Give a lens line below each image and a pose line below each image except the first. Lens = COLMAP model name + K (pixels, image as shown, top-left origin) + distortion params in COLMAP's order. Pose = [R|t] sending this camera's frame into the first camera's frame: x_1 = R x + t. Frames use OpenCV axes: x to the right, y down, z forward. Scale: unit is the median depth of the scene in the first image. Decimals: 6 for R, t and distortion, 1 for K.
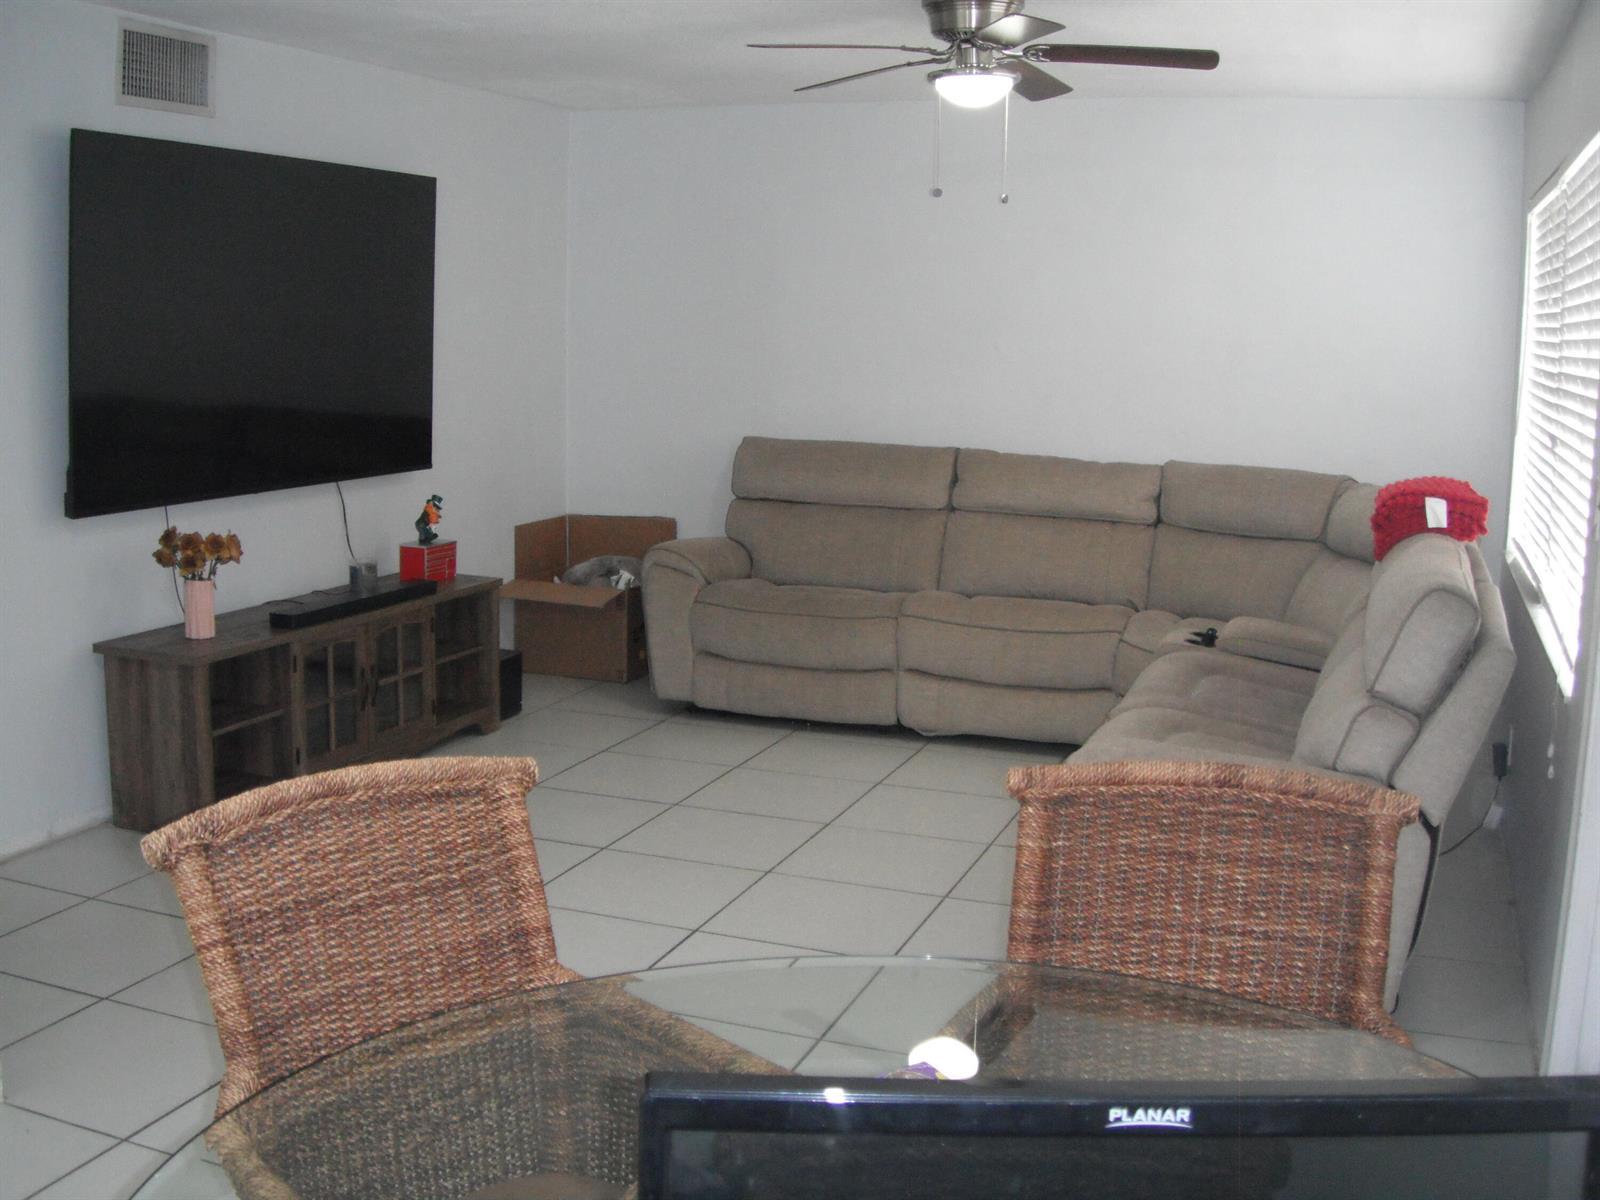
lens RADIAL K [[1682.6, 0, 798.9], [0, 1682.6, 554.6], [0, 0, 1]] dist [-0.198298, -0.006081]
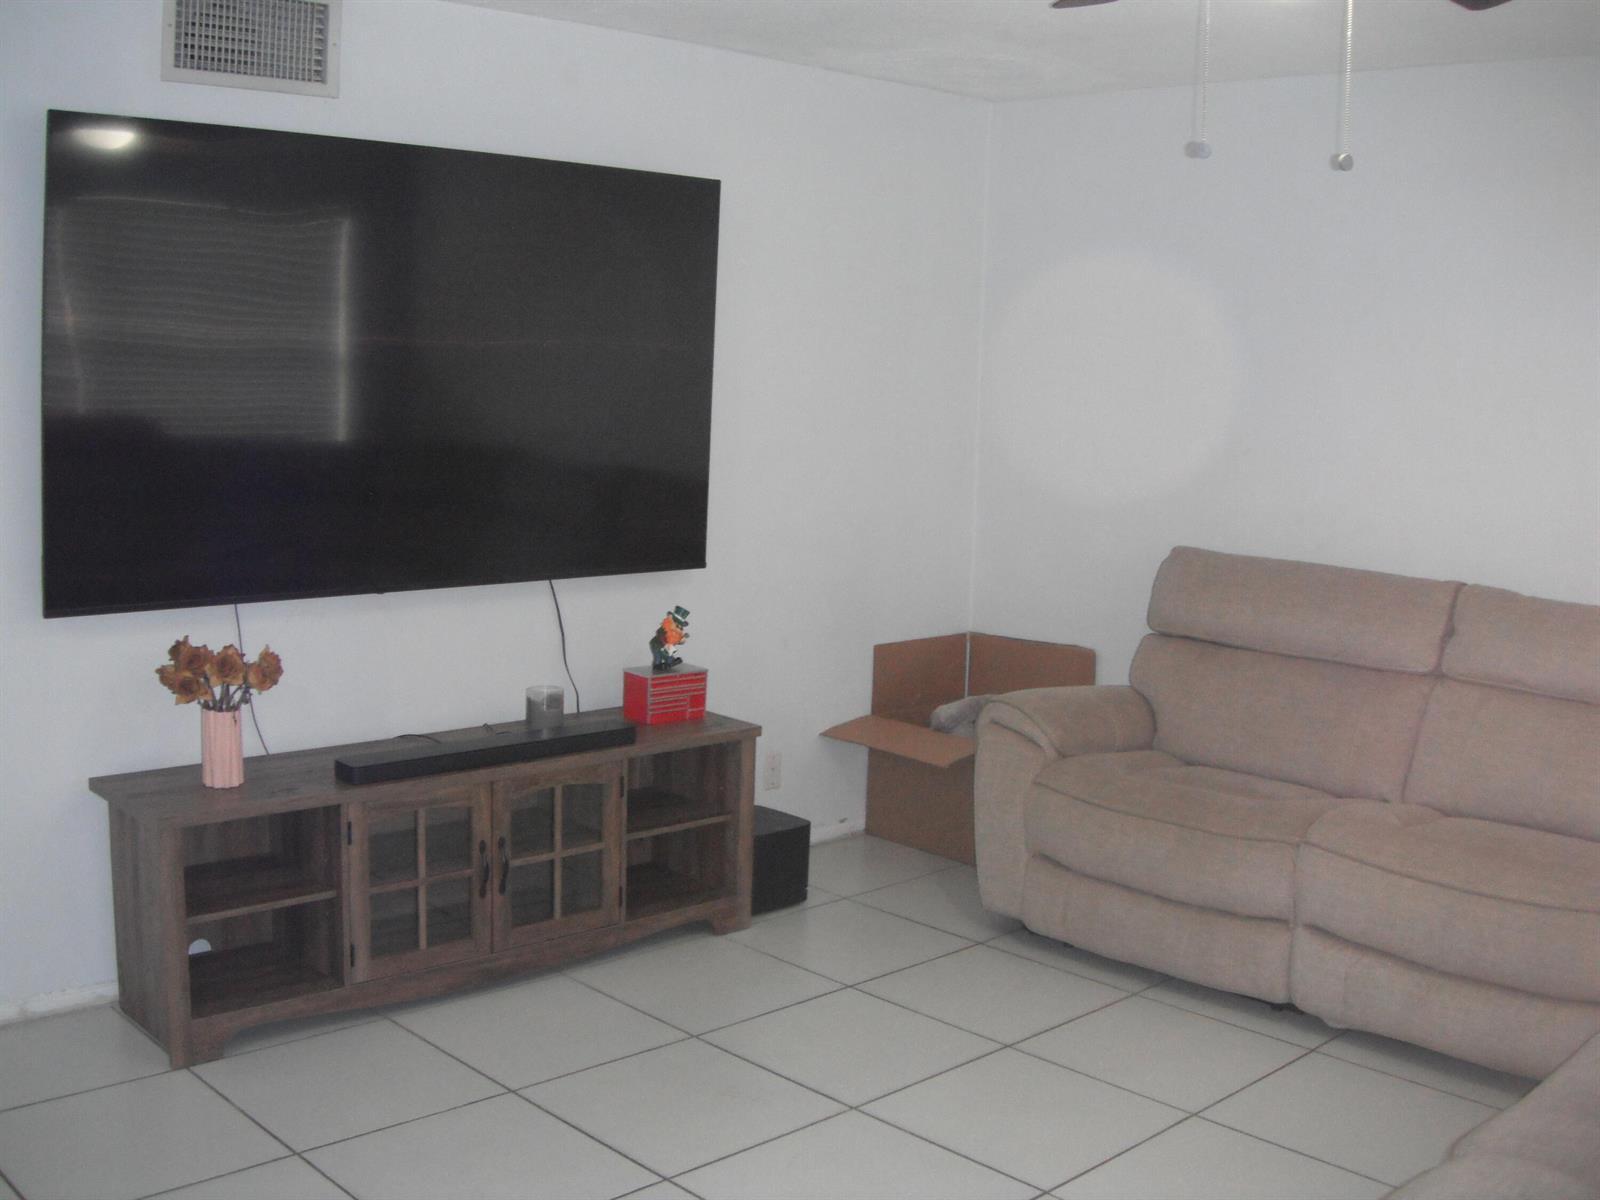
lens RADIAL K [[1706.7, 0, 796.6], [0, 1706.7, 596.0], [0, 0, 1]] dist [-0.258980, 0.170438]
pose [[0.902097, 0.068713, -0.426028, 0.151609], [-0.074521, 0.997215, 0.003044, -0.046530], [0.425051, 0.029002, 0.904705, 0.337085]]
